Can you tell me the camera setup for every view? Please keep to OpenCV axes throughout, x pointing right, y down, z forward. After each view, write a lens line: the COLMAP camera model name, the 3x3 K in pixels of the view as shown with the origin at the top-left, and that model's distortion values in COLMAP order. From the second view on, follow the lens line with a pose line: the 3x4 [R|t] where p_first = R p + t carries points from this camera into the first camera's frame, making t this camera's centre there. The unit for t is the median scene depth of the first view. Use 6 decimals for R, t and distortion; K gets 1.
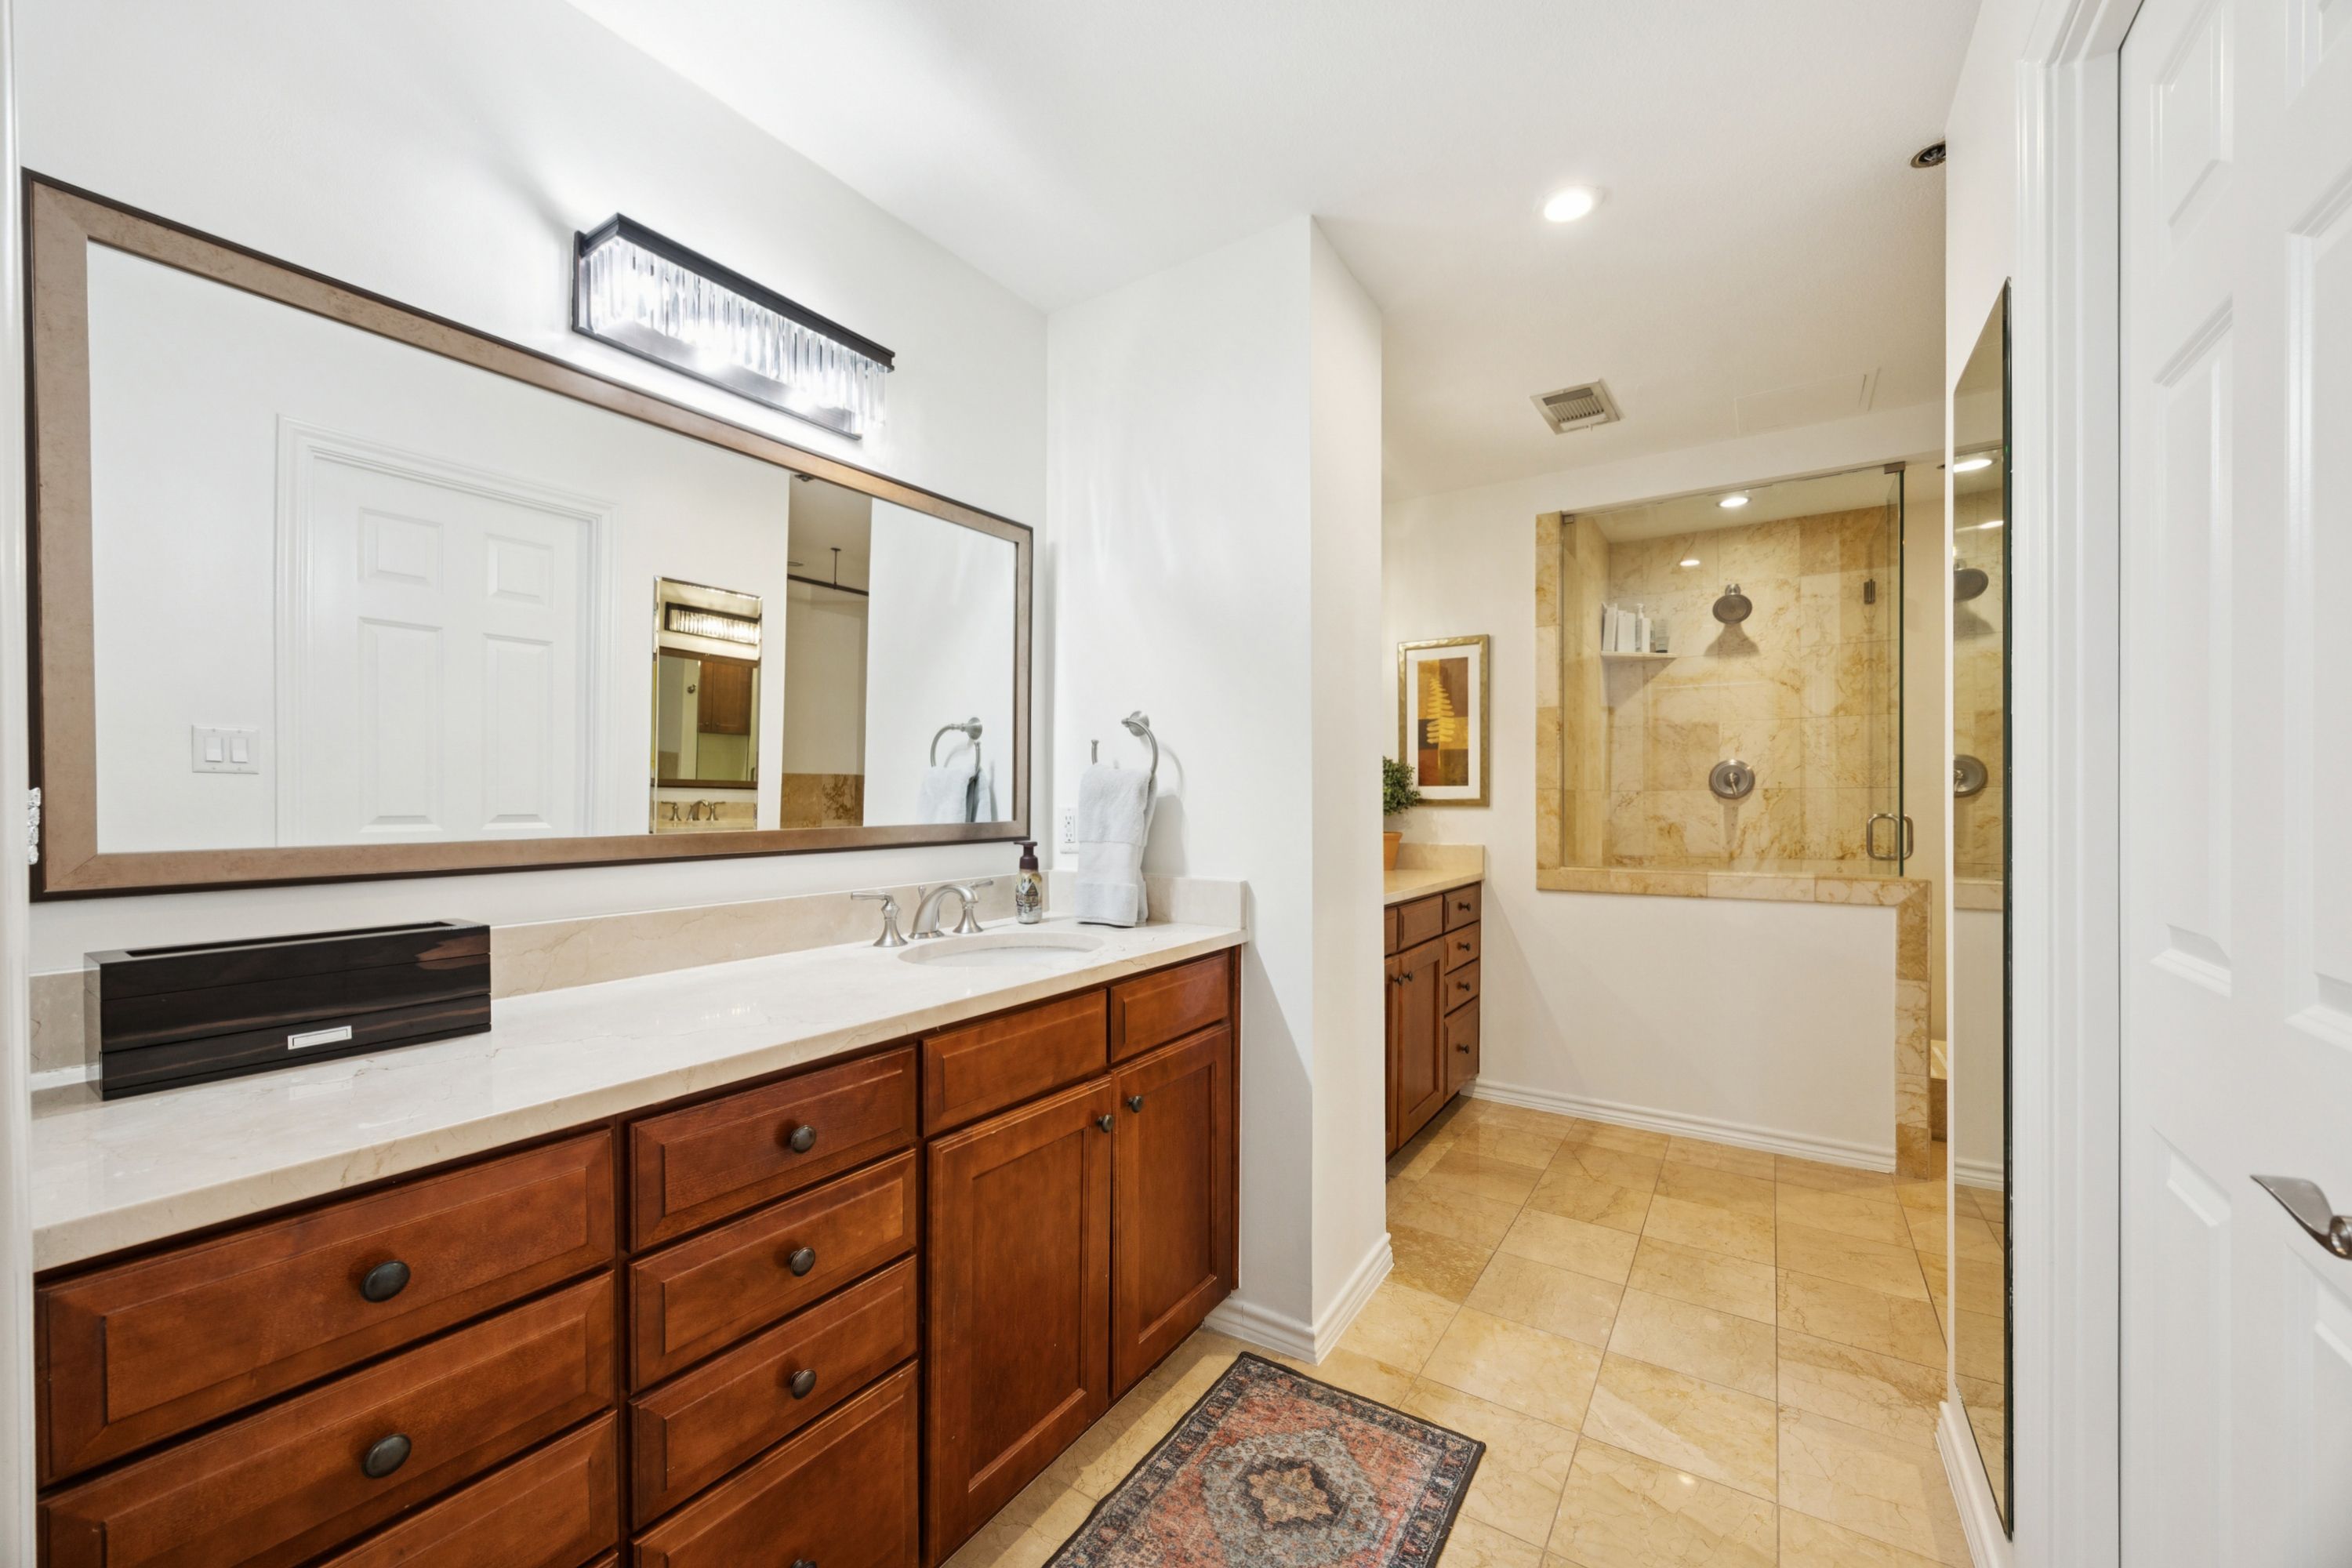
lens RADIAL K [[919.5, 0, 1189.9], [0, 919.5, 791.8], [0, 0, 1]] dist [-0.012985, 0.000225]
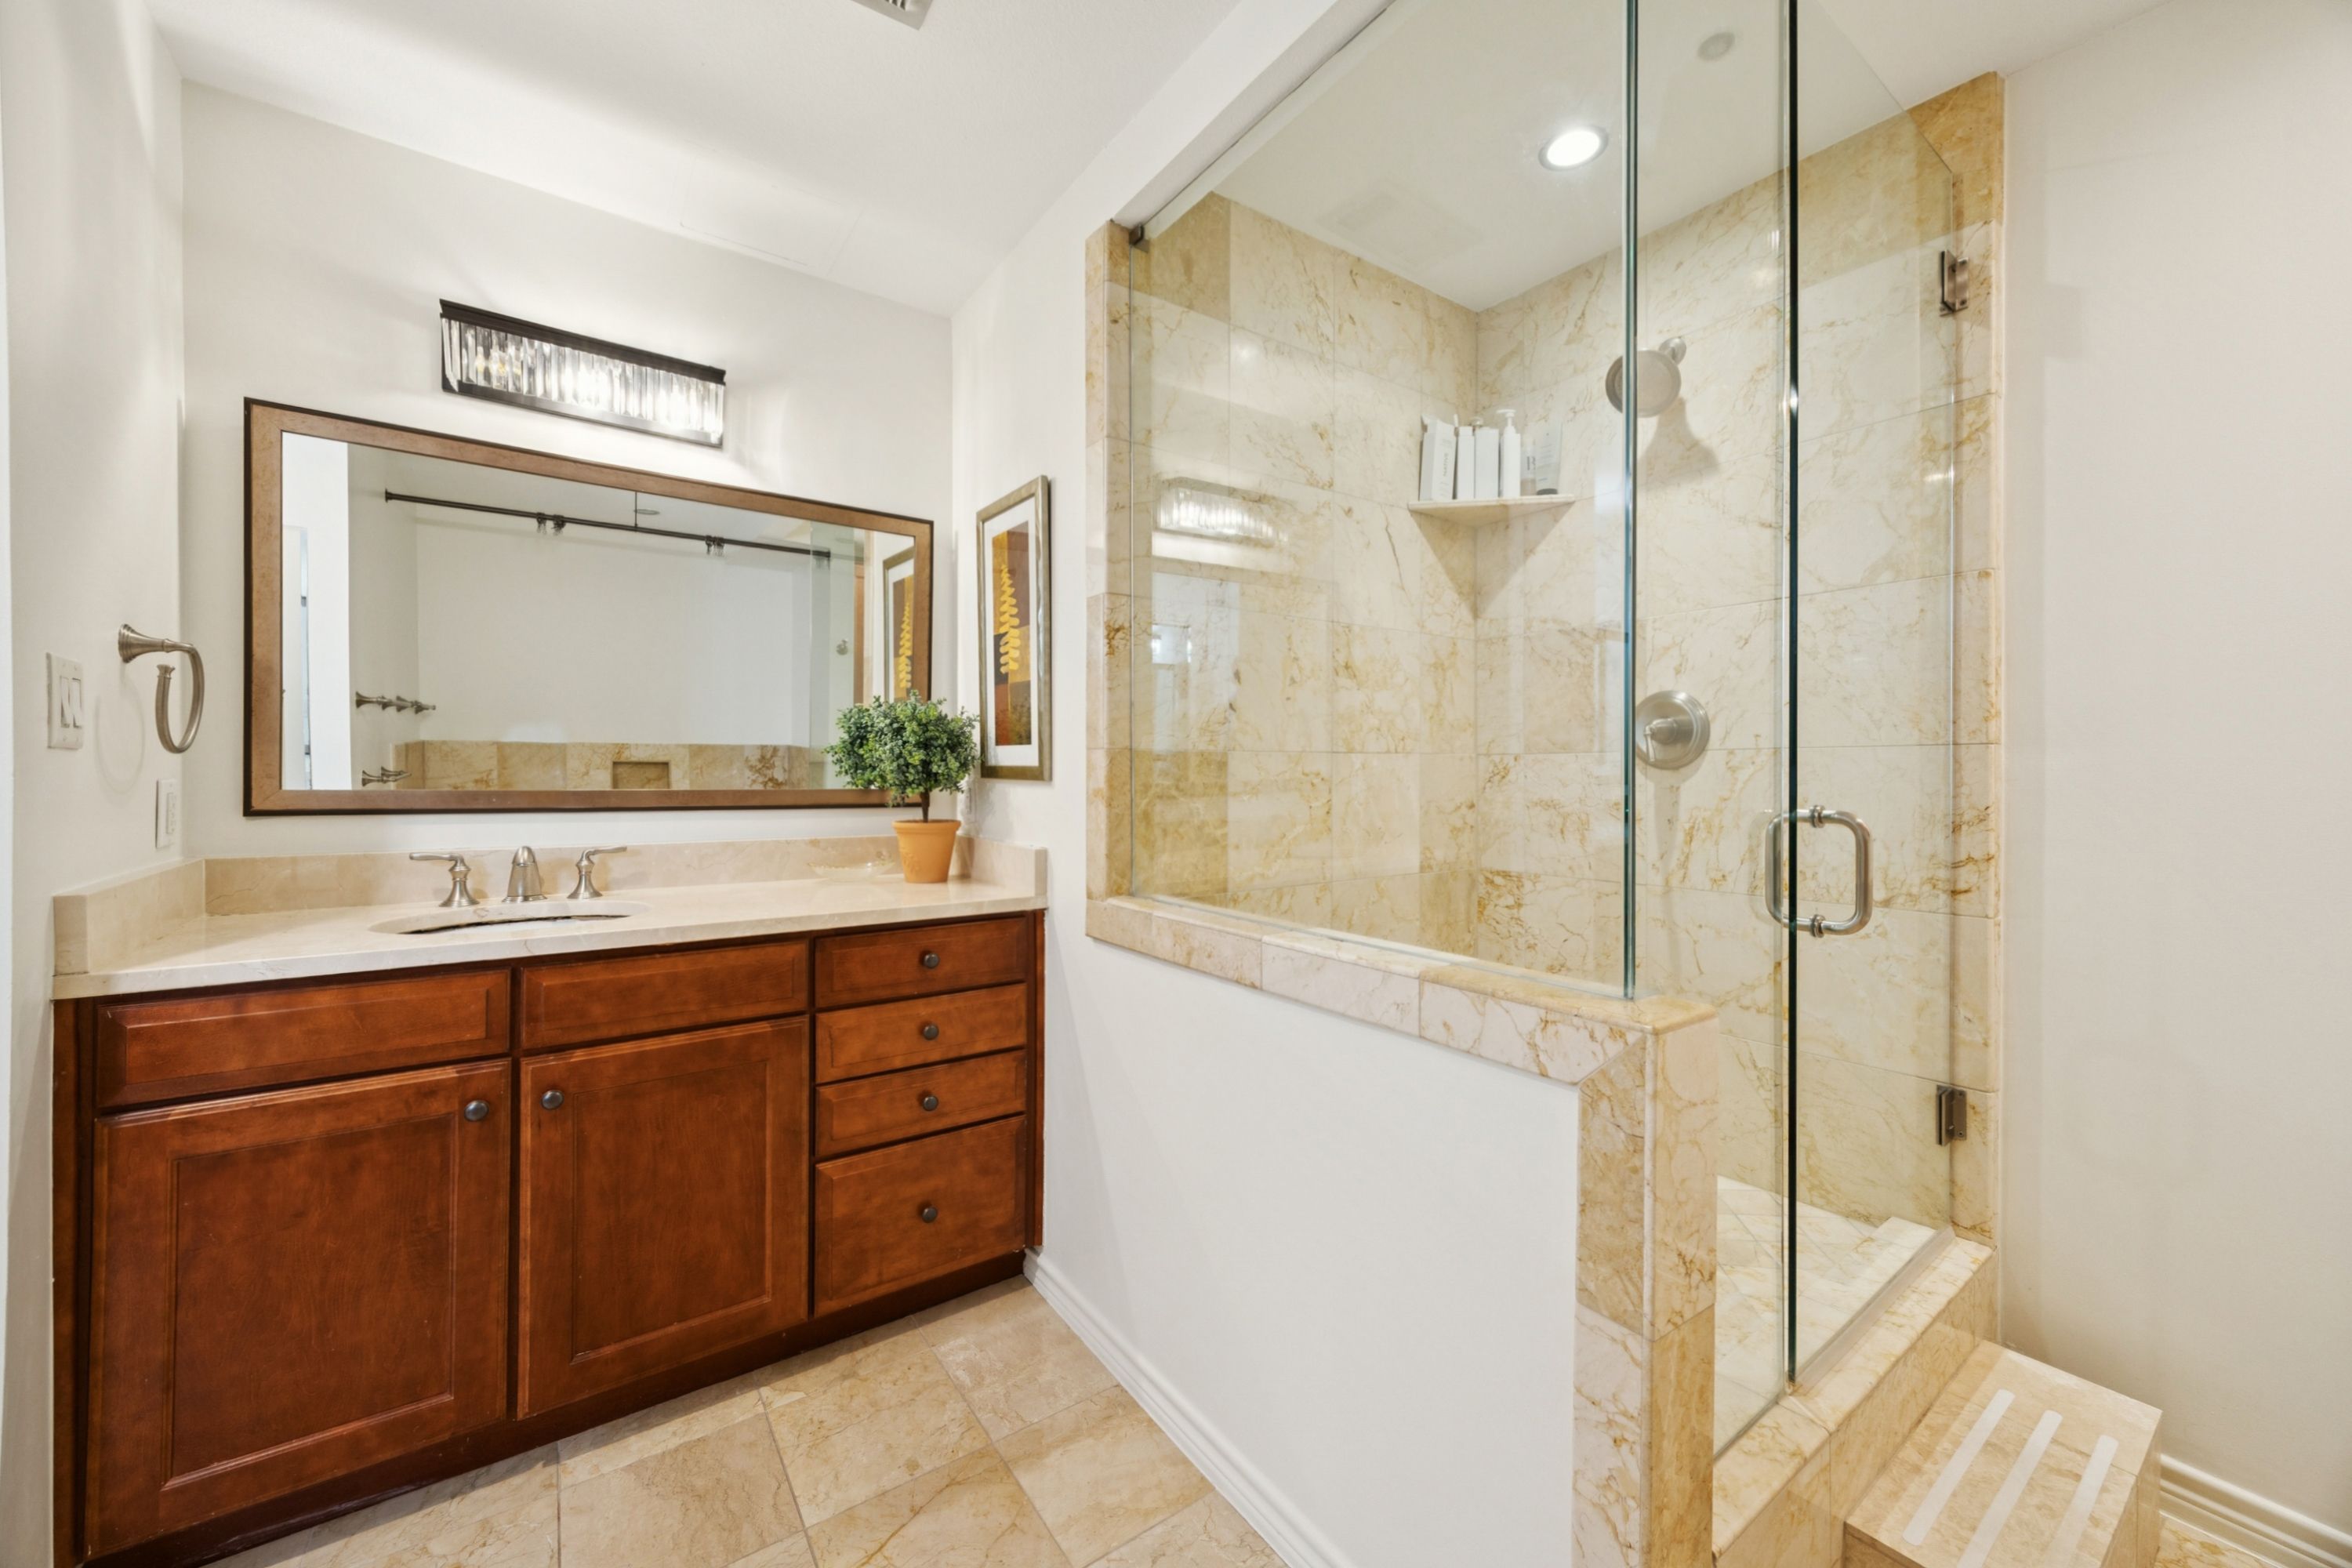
lens RADIAL K [[919.5, 0, 1164.5], [0, 919.5, 772.8], [0, 0, 1]] dist [-0.012985, 0.000225]
pose [[0.931288, 0.000238, -0.364283, 0.614970], [0.002645, 0.999969, 0.007415, 0.006388], [0.364273, -0.007869, 0.931259, 0.515702]]
